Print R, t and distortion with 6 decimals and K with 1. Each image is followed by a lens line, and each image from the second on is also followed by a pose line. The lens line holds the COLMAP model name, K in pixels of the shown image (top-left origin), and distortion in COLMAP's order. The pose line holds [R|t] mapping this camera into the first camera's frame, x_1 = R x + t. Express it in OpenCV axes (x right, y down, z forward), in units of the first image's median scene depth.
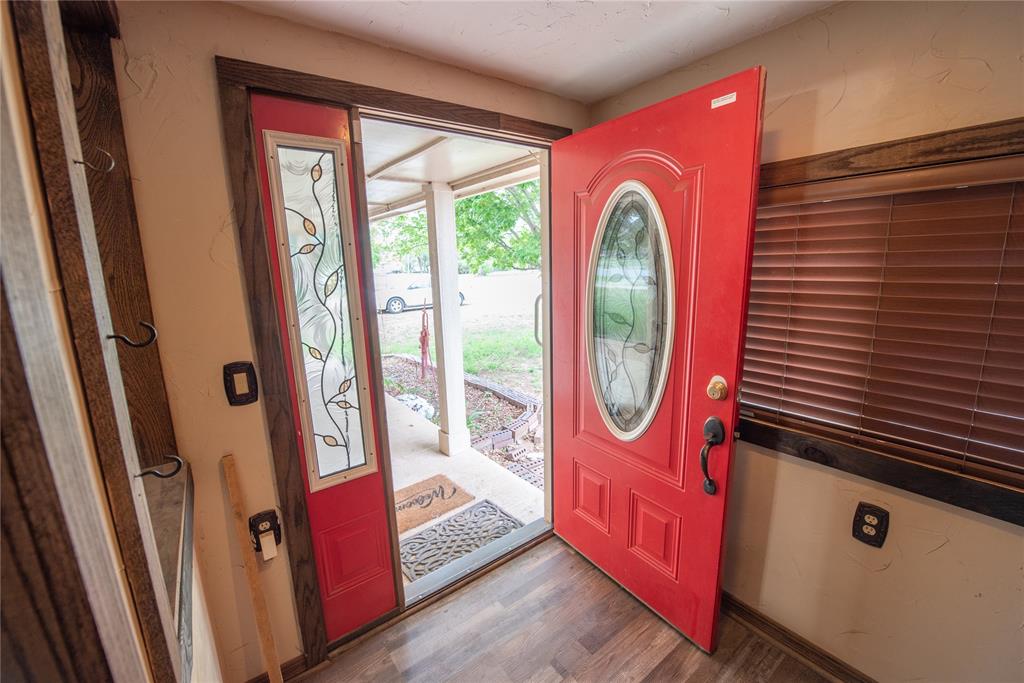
lens RADIAL K [[403.4, 0, 512.0], [0, 403.4, 341.5], [0, 0, 1]] dist [-0.015742, -0.004251]
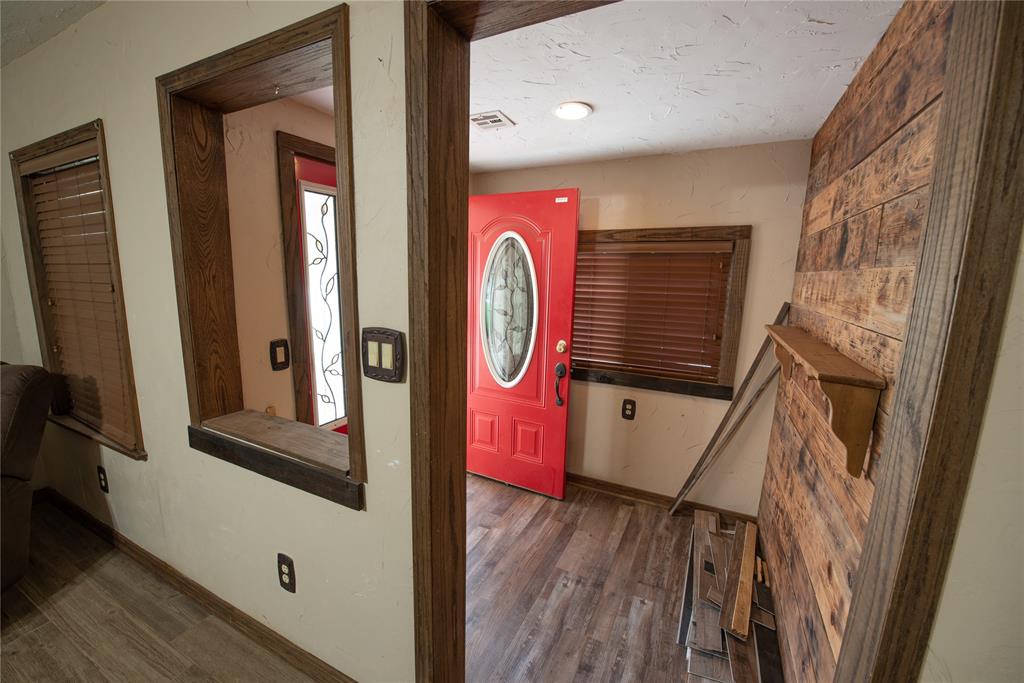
lens RADIAL K [[403.4, 0, 512.0], [0, 403.4, 341.5], [0, 0, 1]] dist [-0.015742, -0.004251]
pose [[0.891769, -0.031641, 0.451383, -0.545343], [0.042060, 0.999030, -0.013065, 0.104005], [-0.450532, 0.030637, 0.892235, -0.581735]]
